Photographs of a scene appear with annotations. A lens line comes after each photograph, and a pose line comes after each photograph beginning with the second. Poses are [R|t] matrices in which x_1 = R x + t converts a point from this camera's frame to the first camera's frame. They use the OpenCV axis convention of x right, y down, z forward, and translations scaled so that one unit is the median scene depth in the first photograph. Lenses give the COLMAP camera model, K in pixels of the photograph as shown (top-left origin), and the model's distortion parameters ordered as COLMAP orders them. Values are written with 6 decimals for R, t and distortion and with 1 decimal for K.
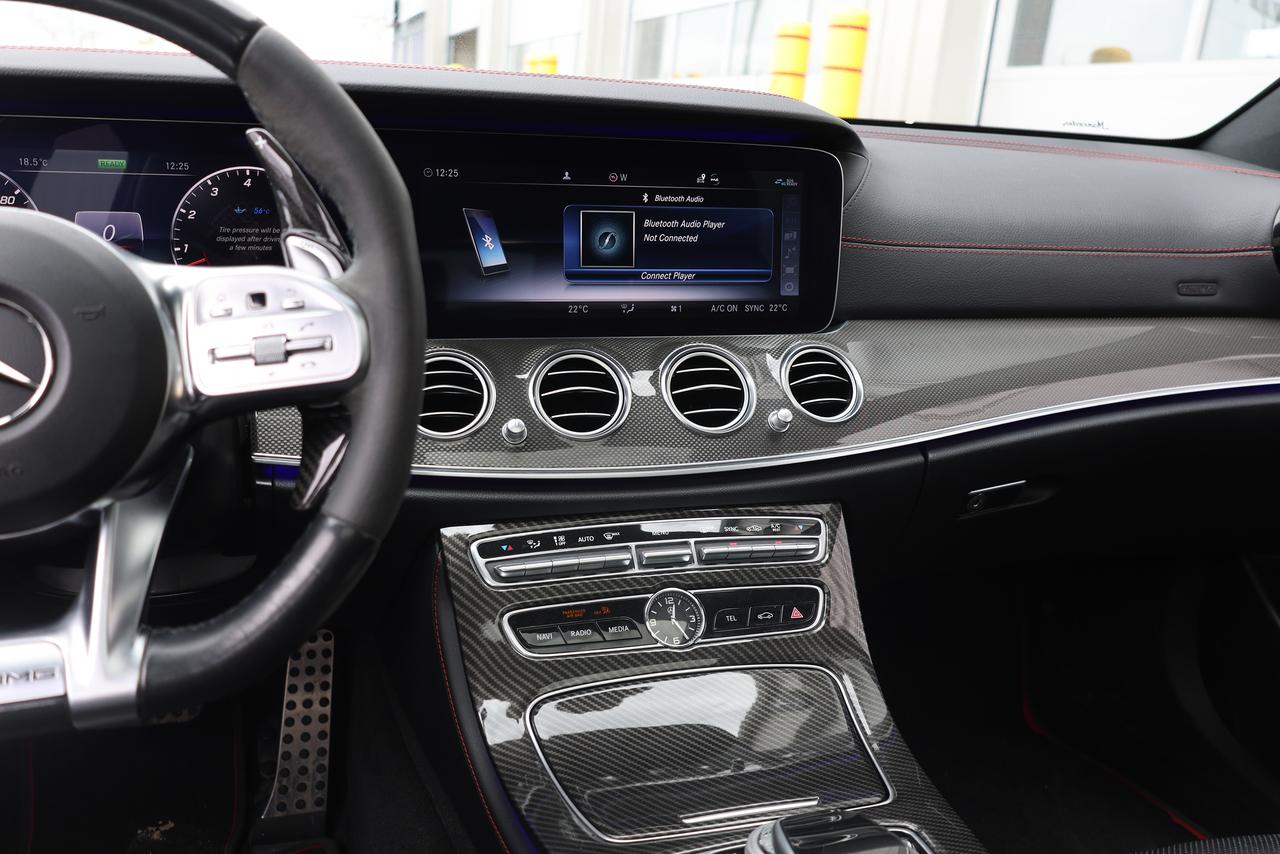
lens RADIAL K [[1117.0, 0, 640.0], [0, 1117.0, 427.0], [0, 0, 1]] dist [-0.008804, -0.003656]
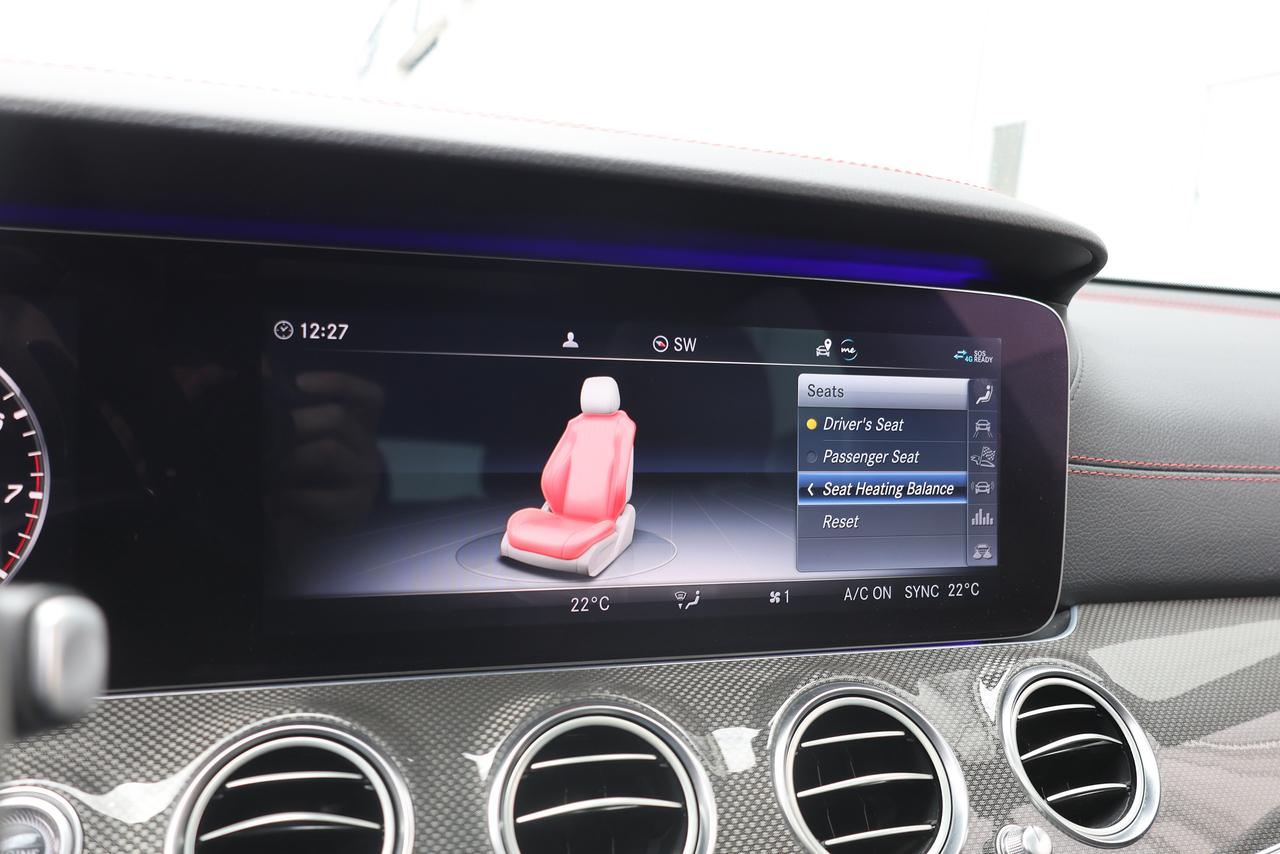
lens RADIAL K [[1148.2, 0, 640.0], [0, 1148.2, 427.0], [0, 0, 1]] dist [0.029122, -0.004564]
pose [[0.998721, 0.001797, 0.050537, -0.062048], [0.006329, 0.987070, -0.160167, -0.106675], [-0.050171, 0.160282, 0.985795, 0.510092]]
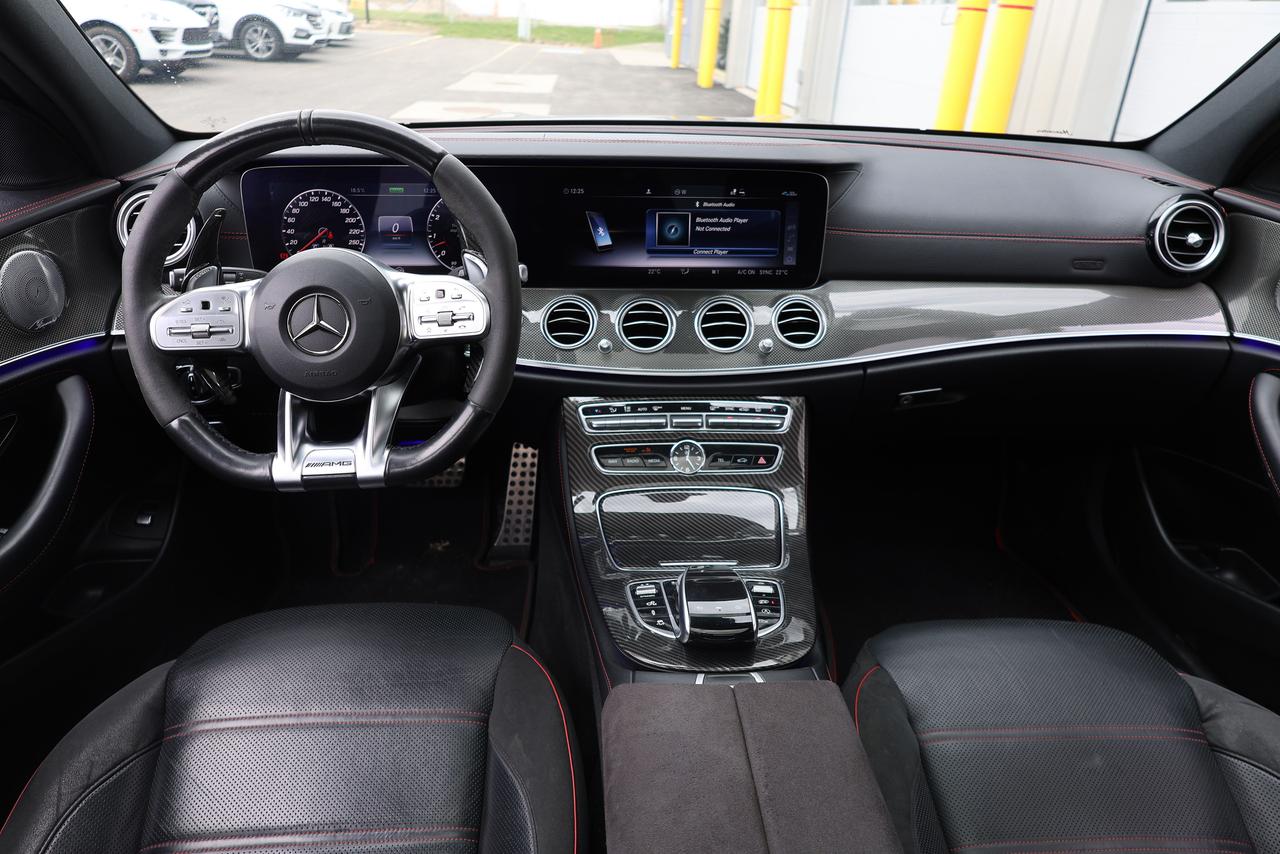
lens RADIAL K [[855.5, 0, 640.0], [0, 855.5, 427.0], [0, 0, 1]] dist [-0.044601, 0.031861]
pose [[0.970716, 0.078887, -0.226906, 0.246164], [-0.040586, 0.984822, 0.168756, -0.095693], [0.236775, -0.154605, 0.959185, -0.289942]]
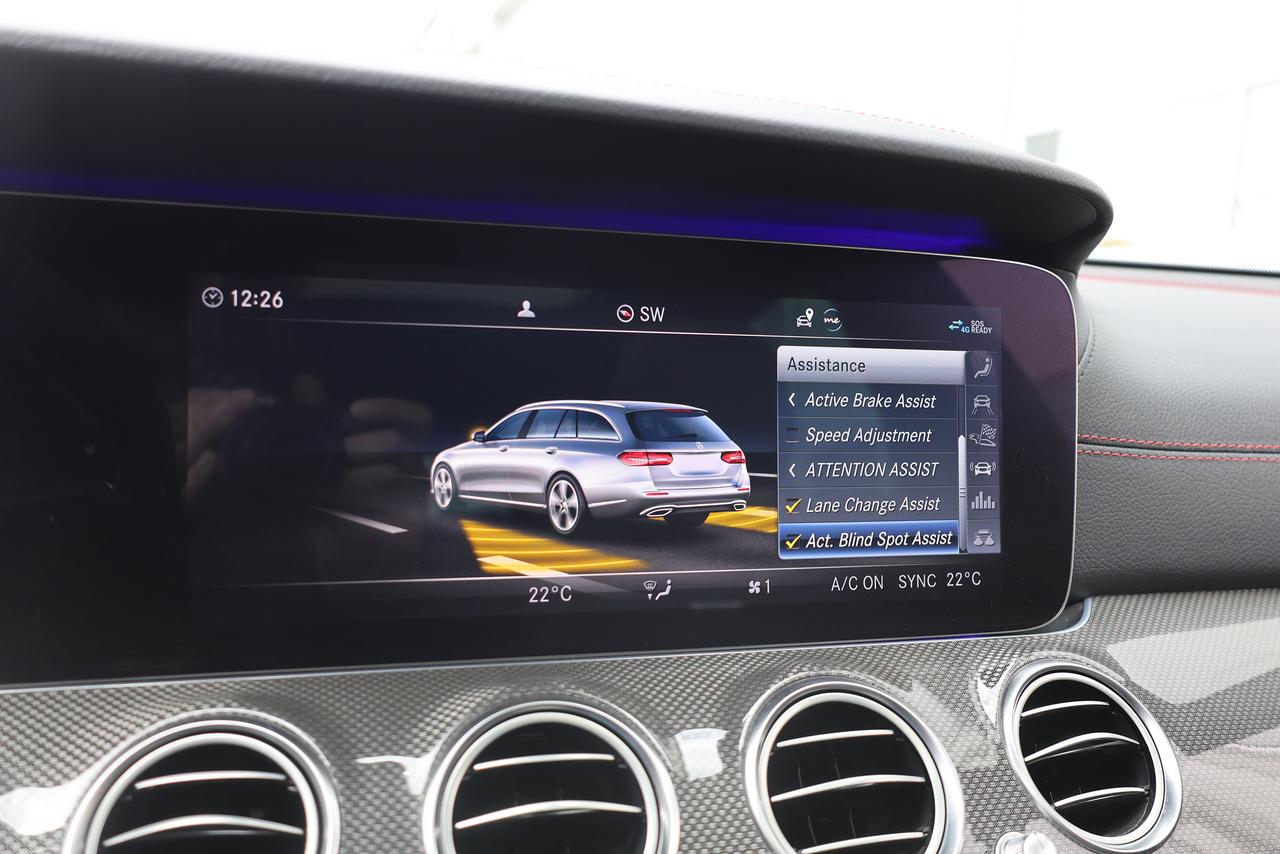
lens RADIAL K [[1146.3, 0, 640.0], [0, 1146.3, 427.0], [0, 0, 1]] dist [0.012798, 0.001819]
pose [[0.999823, -0.008347, 0.016856, -0.027433], [0.011264, 0.983387, -0.181174, -0.091917], [-0.015064, 0.181331, 0.983307, 0.553414]]
